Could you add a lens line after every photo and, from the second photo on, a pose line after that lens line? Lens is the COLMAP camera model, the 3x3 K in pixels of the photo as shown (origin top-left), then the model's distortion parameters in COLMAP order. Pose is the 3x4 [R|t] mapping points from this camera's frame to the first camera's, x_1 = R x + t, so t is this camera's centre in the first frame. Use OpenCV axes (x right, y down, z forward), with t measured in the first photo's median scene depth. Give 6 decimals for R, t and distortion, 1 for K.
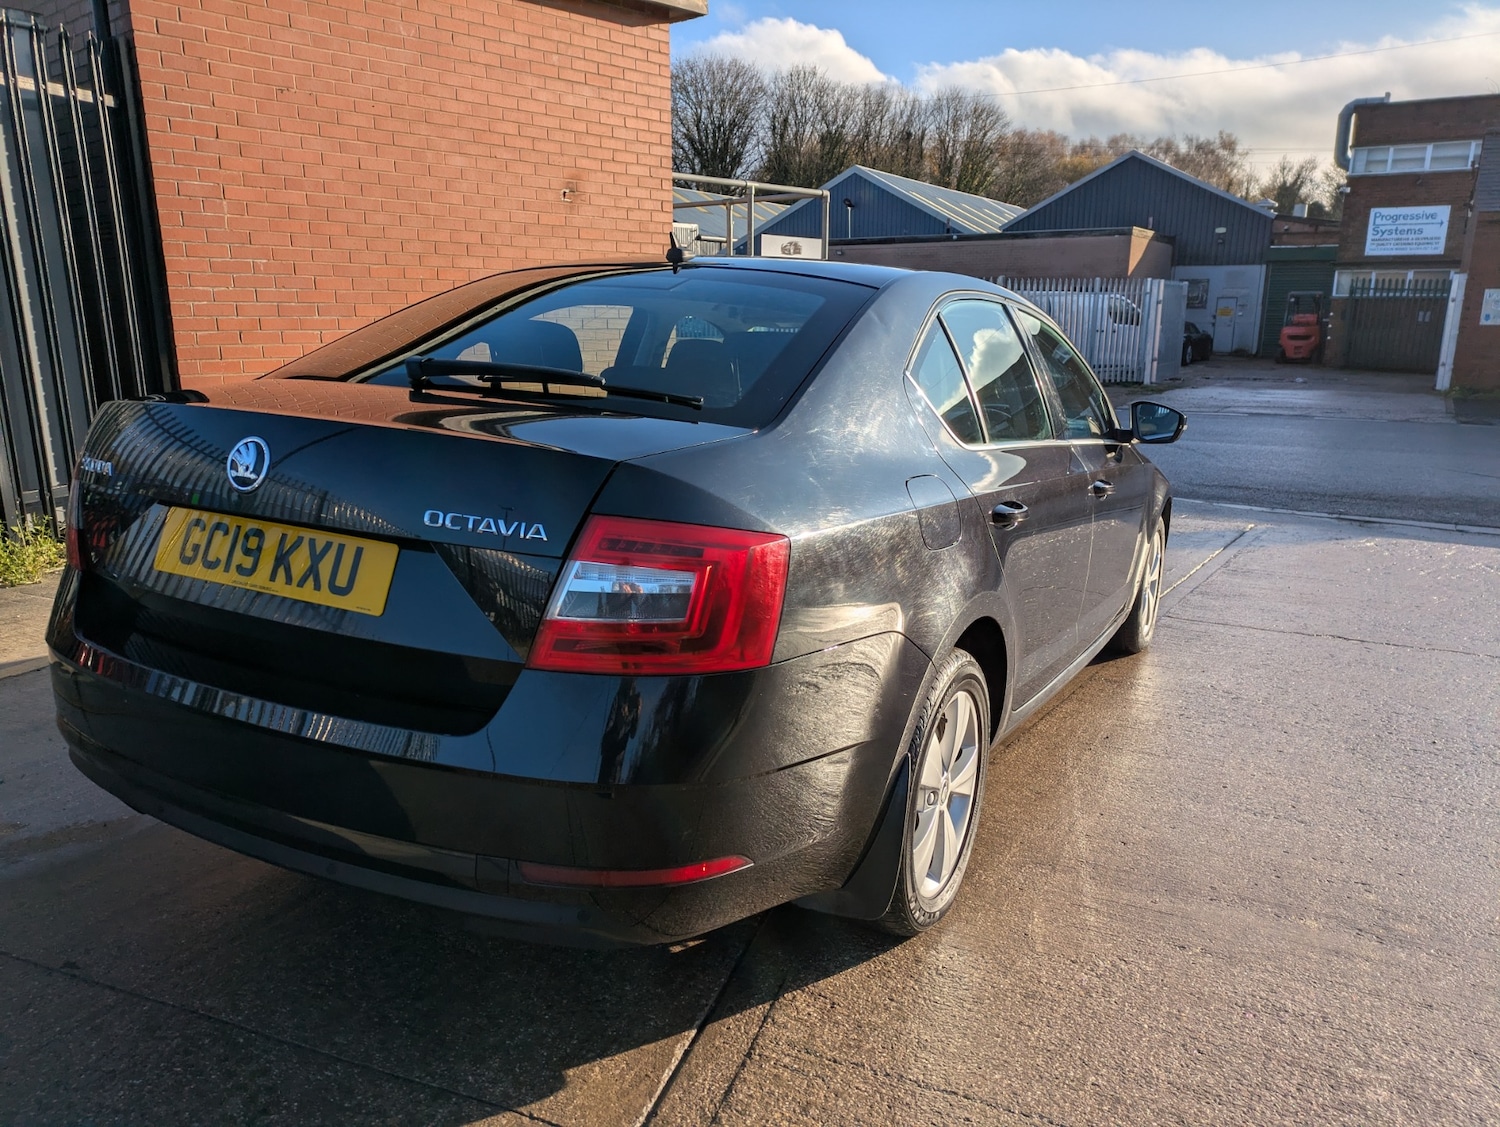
lens RADIAL K [[1038.2, 0, 739.5], [0, 1038.2, 568.5], [0, 0, 1]] dist [0.037096, -0.004293]
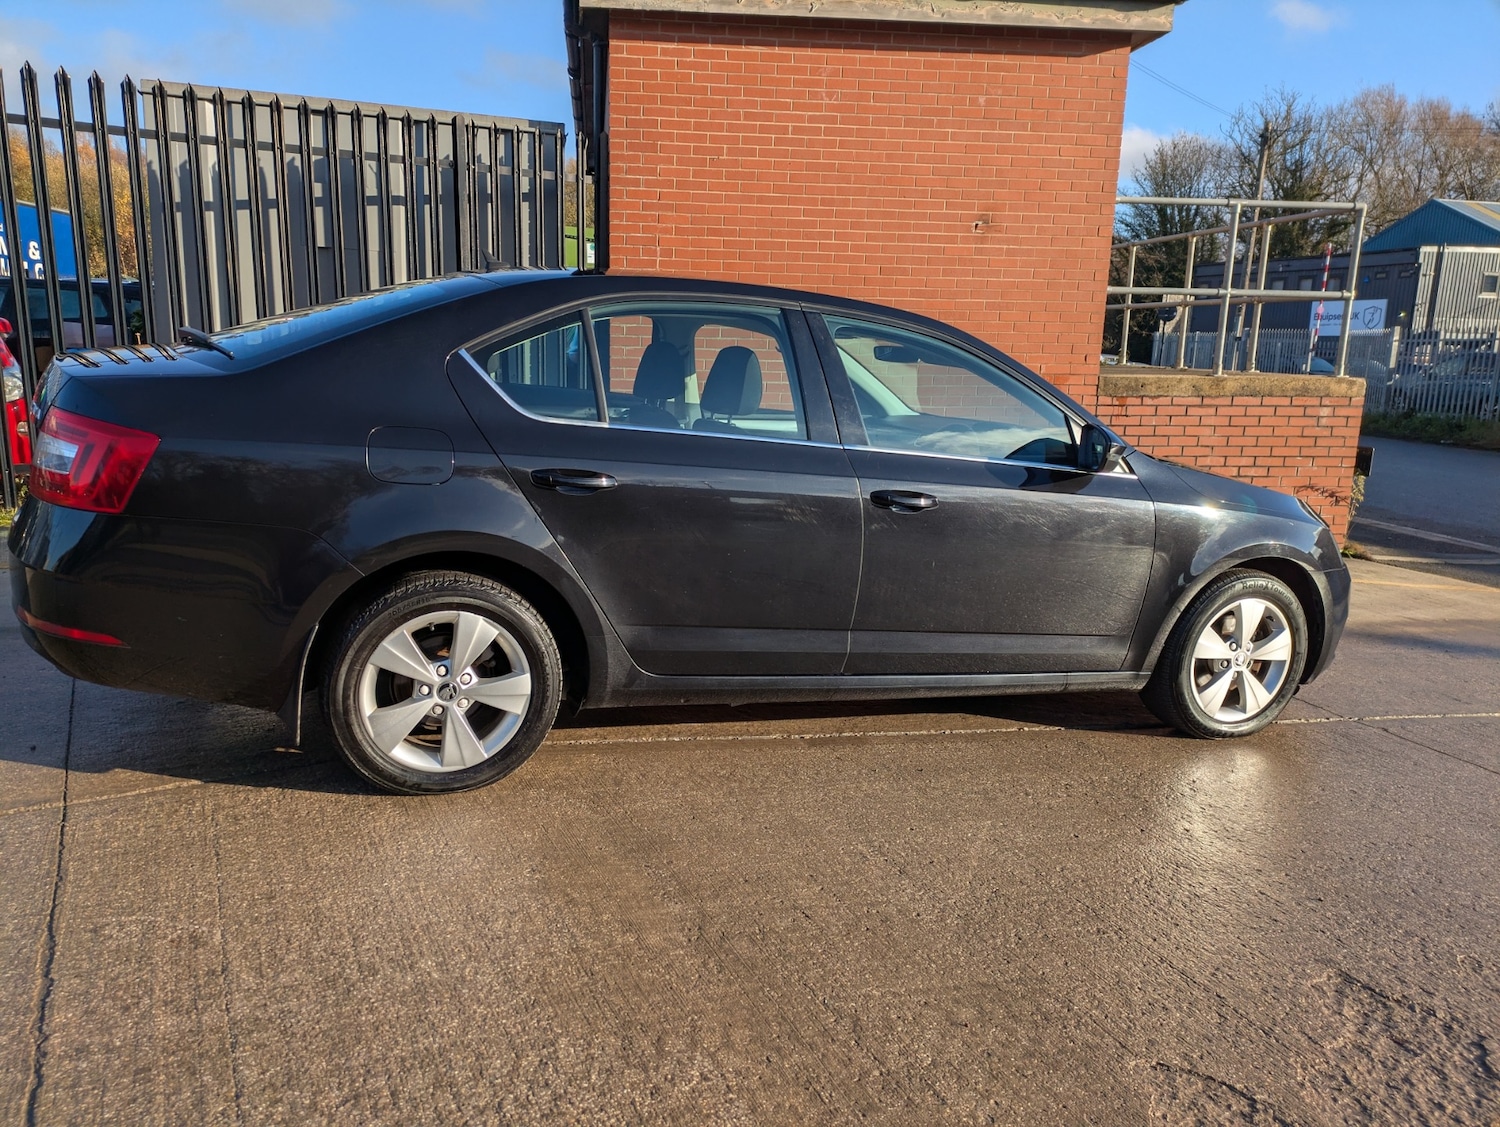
lens RADIAL K [[1025.8, 0, 739.1], [0, 1025.8, 557.2], [0, 0, 1]] dist [0.058918, -0.043577]
pose [[0.773815, 0.145854, -0.616390, 0.349740], [-0.173171, 0.984768, 0.015623, -0.005746], [0.609280, 0.094652, 0.787286, 0.070274]]
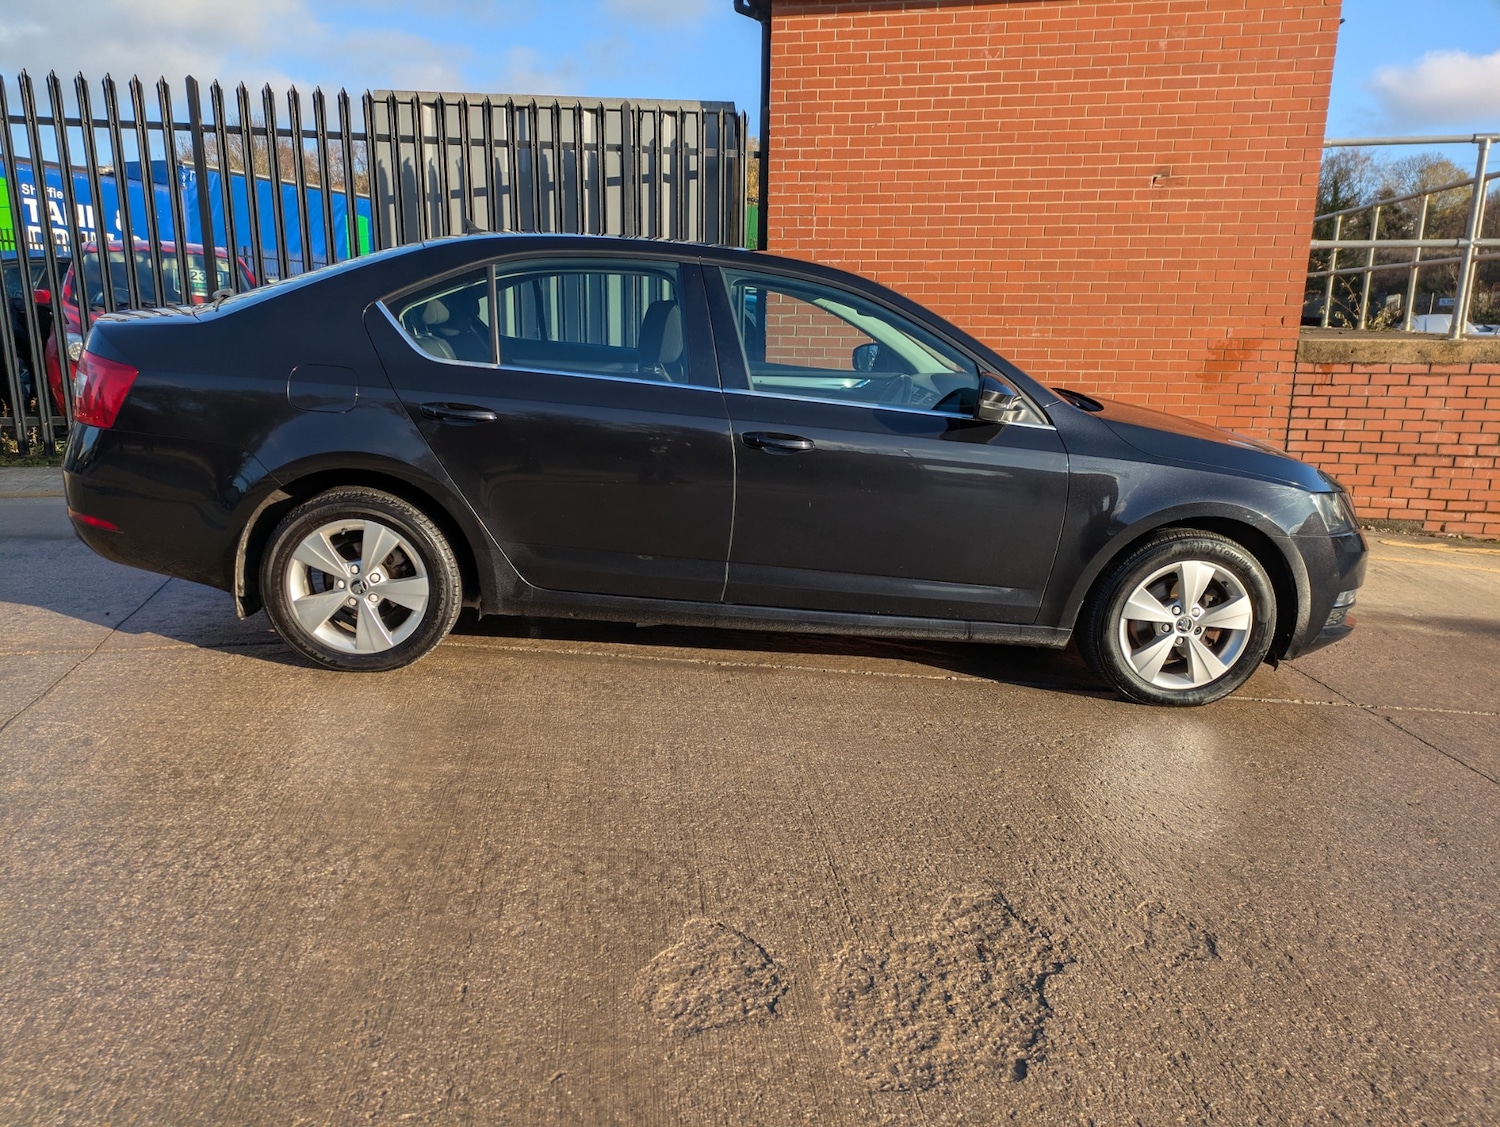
lens RADIAL K [[1033.2, 0, 759.1], [0, 1033.2, 554.6], [0, 0, 1]] dist [0.071600, -0.066689]
pose [[0.563220, 0.191590, -0.803789, 0.500519], [-0.208986, 0.974151, 0.085759, -0.022389], [0.799442, 0.119679, 0.588701, 0.170168]]
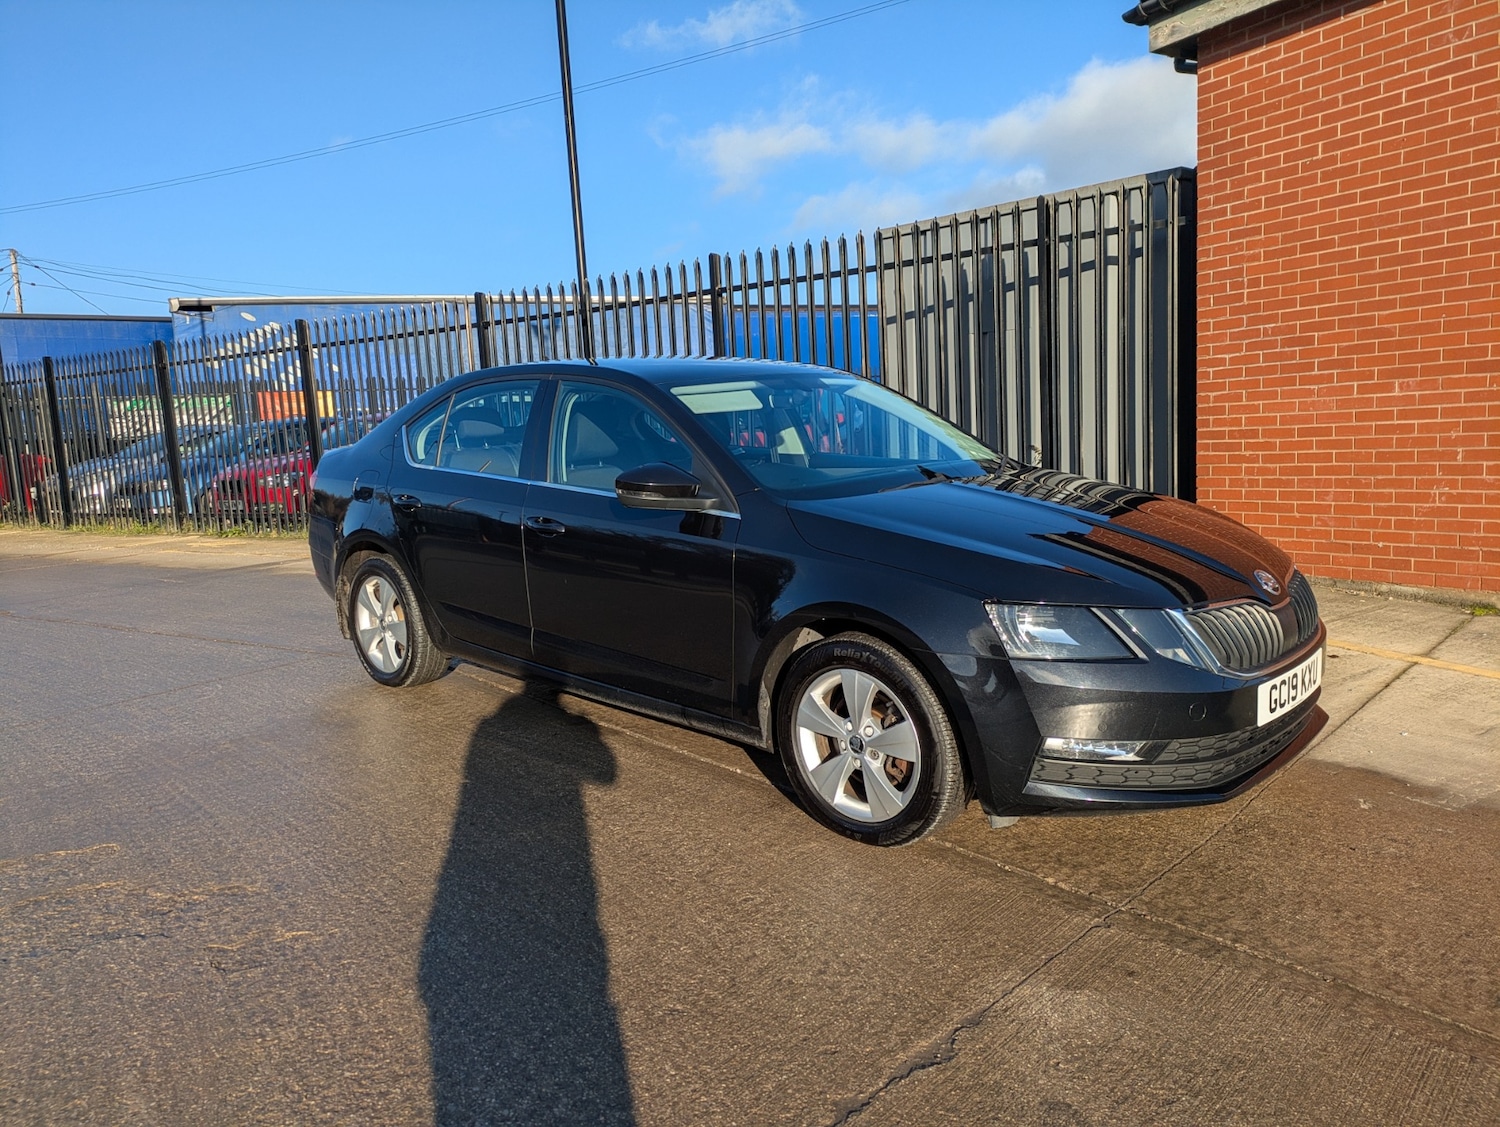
lens RADIAL K [[1118.7, 0, 808.1], [0, 1118.7, 563.6], [0, 0, 1]] dist [0.050763, -0.001932]
pose [[-0.189477, 0.134885, -0.972576, 0.677236], [-0.177917, 0.969406, 0.169107, -0.137807], [0.965631, 0.205080, -0.159682, 0.643670]]
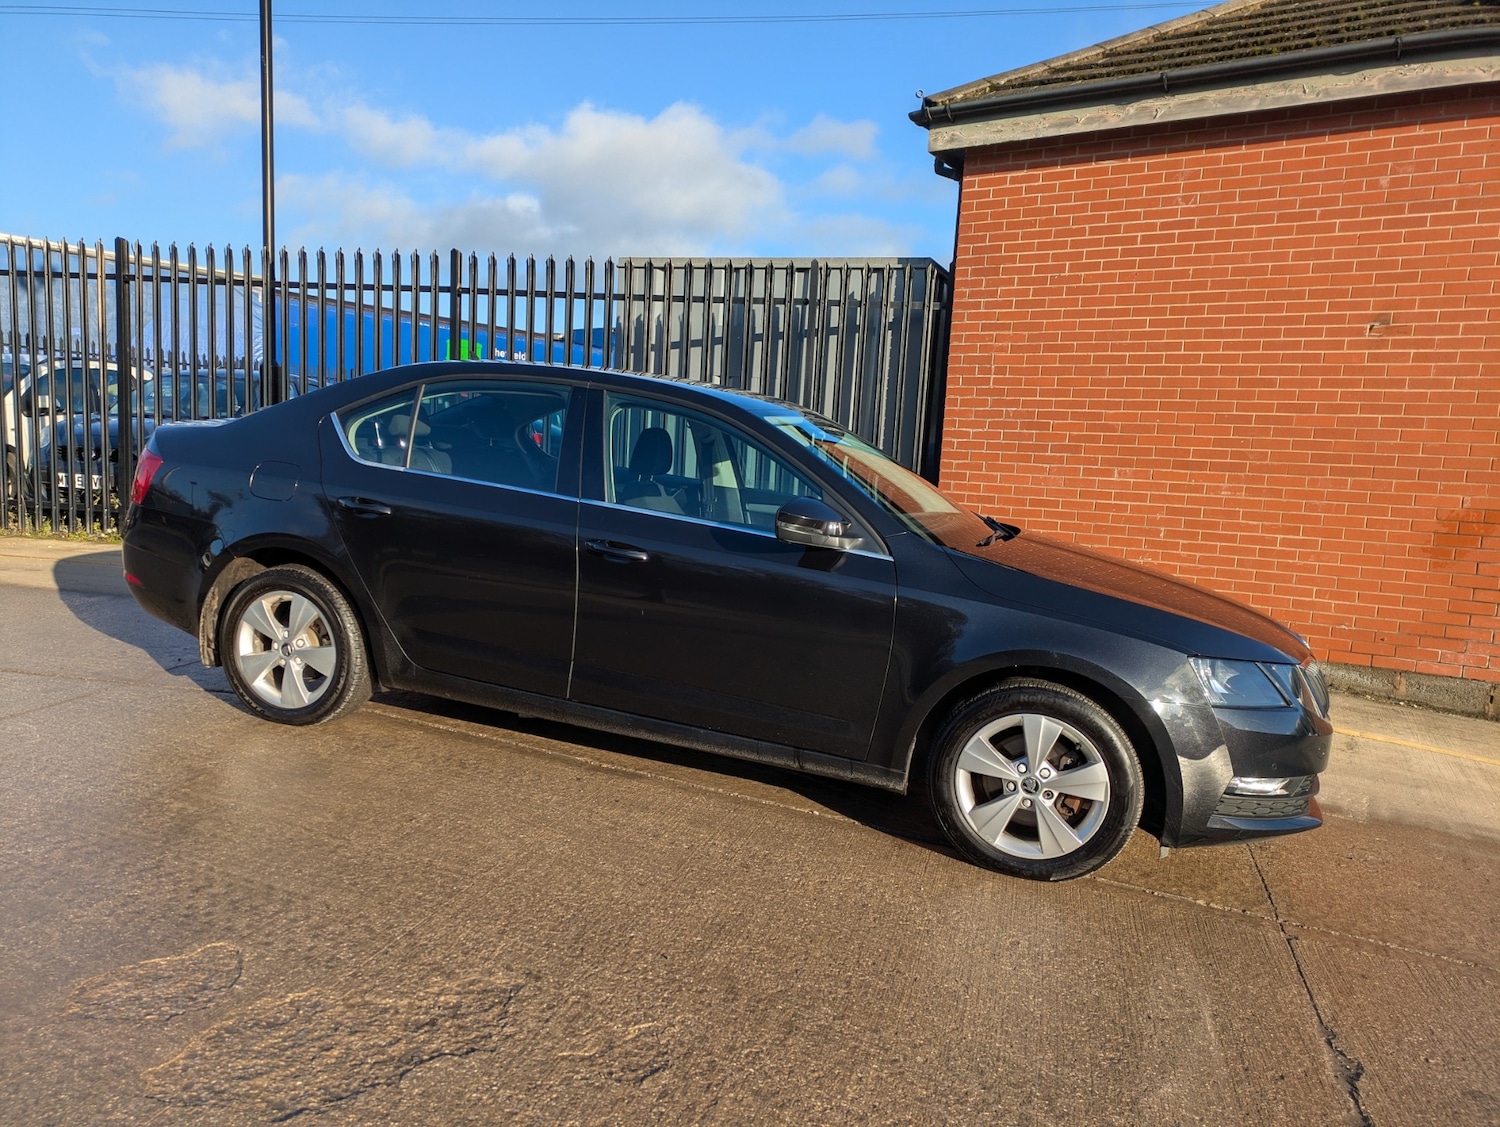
lens RADIAL K [[1041.8, 0, 782.2], [0, 1041.8, 603.0], [0, 0, 1]] dist [0.051006, -0.034400]
pose [[0.248051, 0.143520, -0.958057, 0.608856], [-0.283211, 0.956503, 0.069960, -0.063372], [0.926424, 0.253978, 0.277908, 0.370543]]
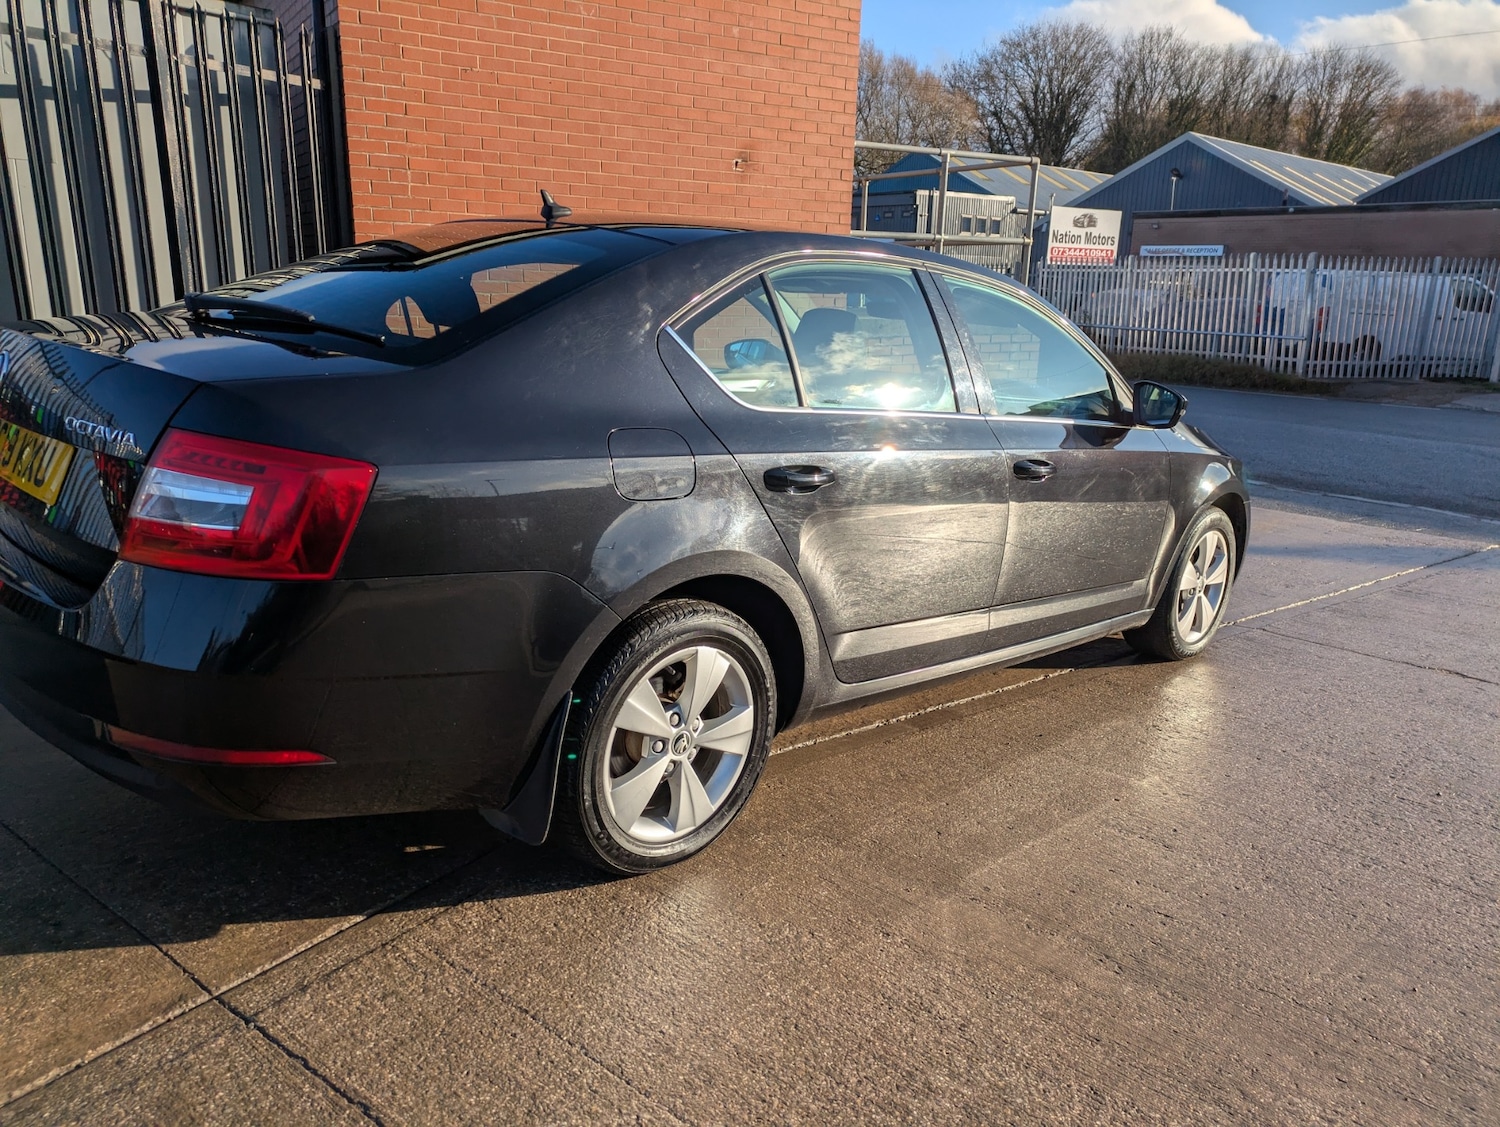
lens RADIAL K [[1025.8, 0, 739.1], [0, 1025.8, 557.2], [0, 0, 1]] dist [0.058918, -0.043577]
pose [[0.960275, 0.095115, -0.262344, 0.146818], [-0.090826, 0.995460, 0.028455, -0.000141], [0.263860, -0.003497, 0.964555, 0.013616]]
